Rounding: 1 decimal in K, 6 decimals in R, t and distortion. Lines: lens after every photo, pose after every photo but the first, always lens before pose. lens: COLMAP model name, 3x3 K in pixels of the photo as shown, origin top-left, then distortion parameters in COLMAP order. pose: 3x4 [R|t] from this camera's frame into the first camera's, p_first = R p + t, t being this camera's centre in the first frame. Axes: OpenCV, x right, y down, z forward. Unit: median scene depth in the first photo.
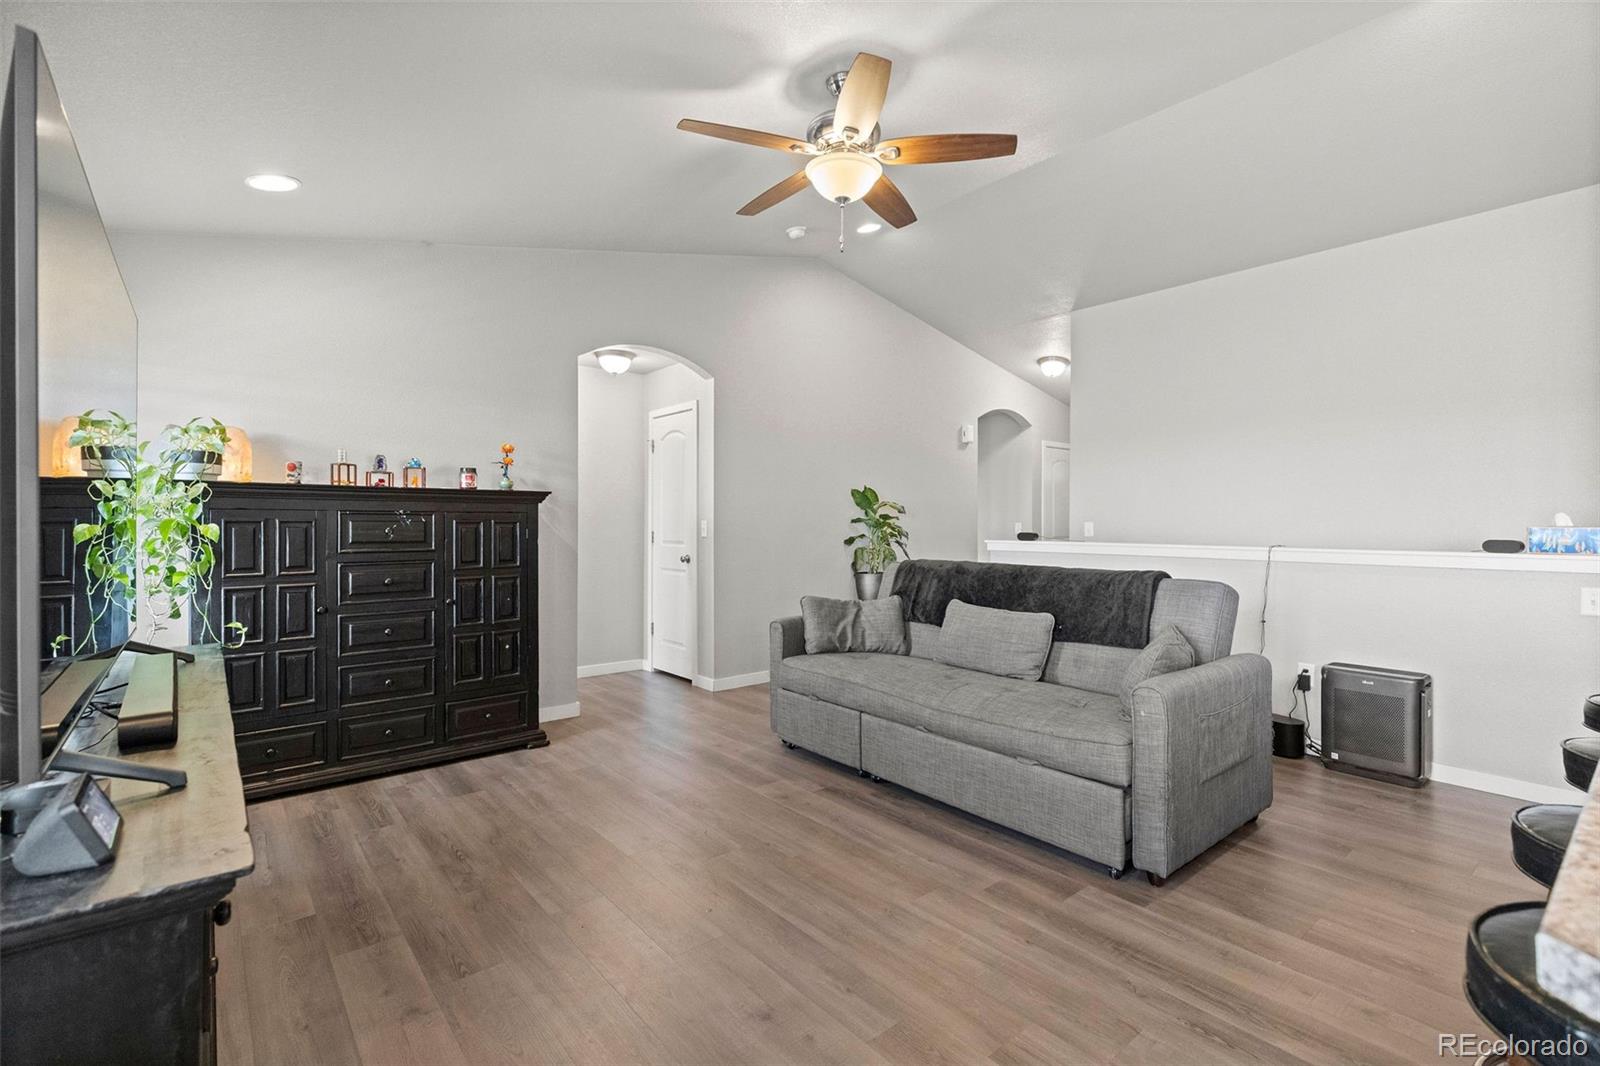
lens RADIAL K [[722.5, 0, 801.5], [0, 722.5, 516.4], [0, 0, 1]] dist [0.005256, 0.000337]
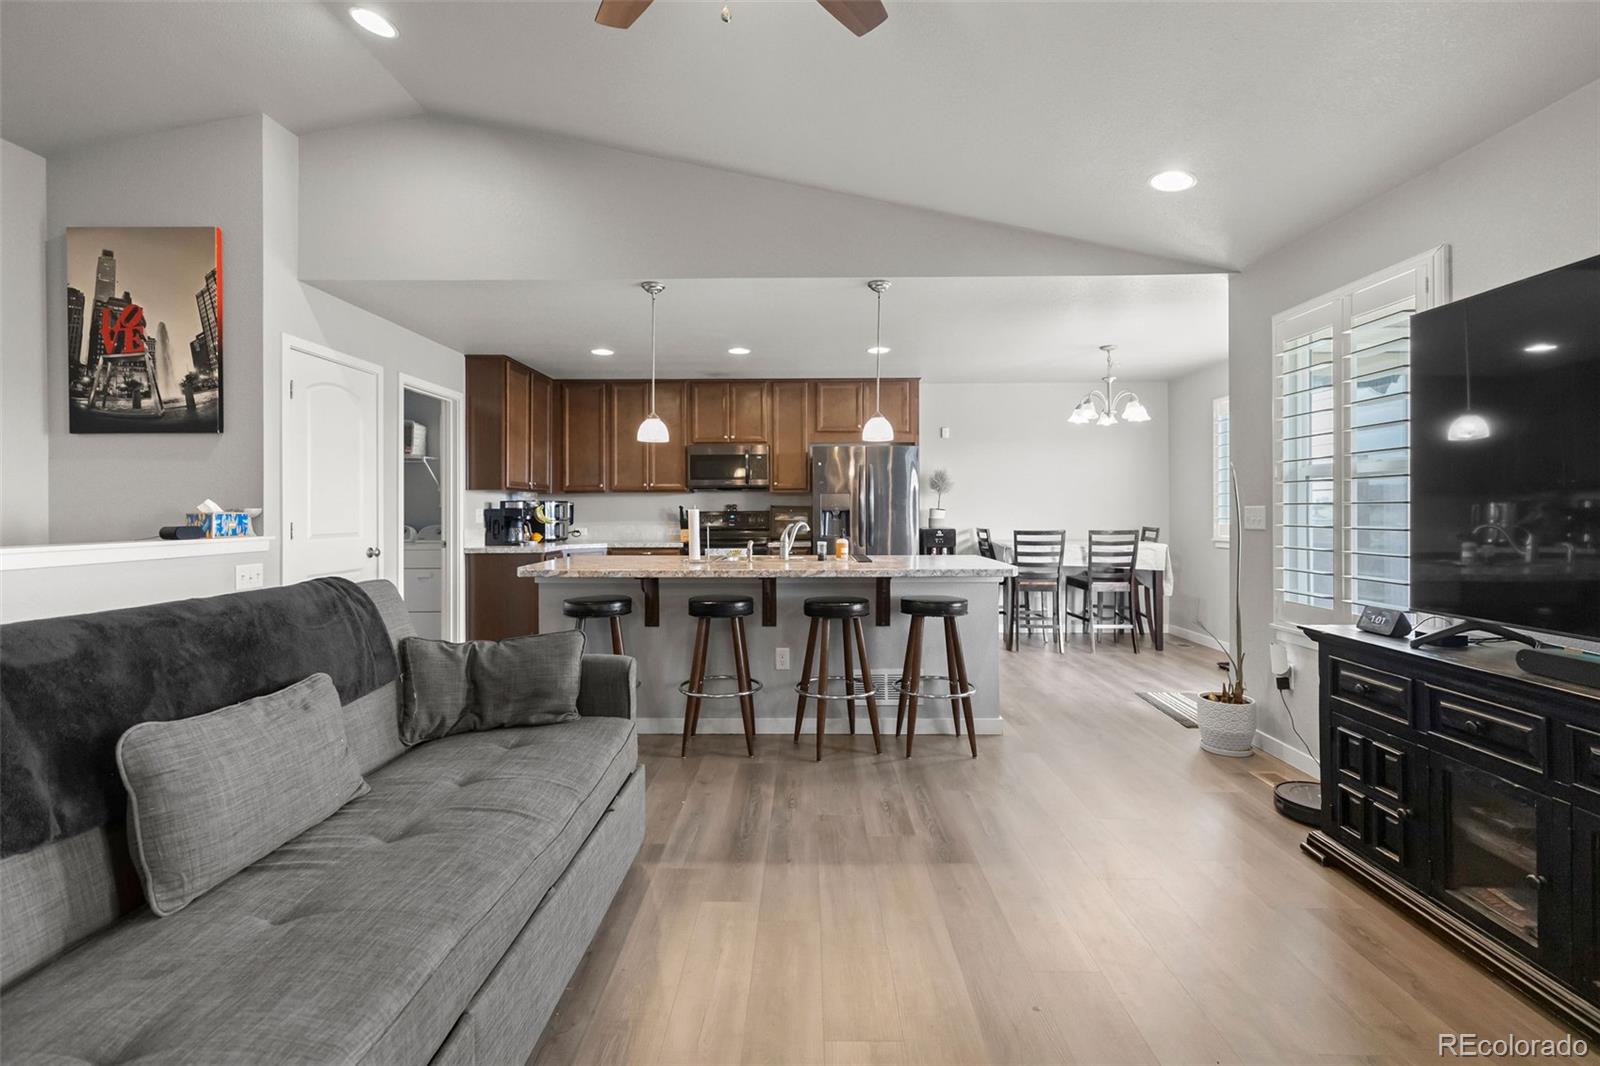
lens RADIAL K [[720.1, 0, 799.4], [0, 720.1, 500.7], [0, 0, 1]] dist [0.007028, -0.000116]
pose [[-0.764781, 0.010373, 0.644207, -0.303782], [-0.001599, 0.999837, -0.017998, 0.015074], [-0.644289, -0.014795, -0.764639, 1.247434]]
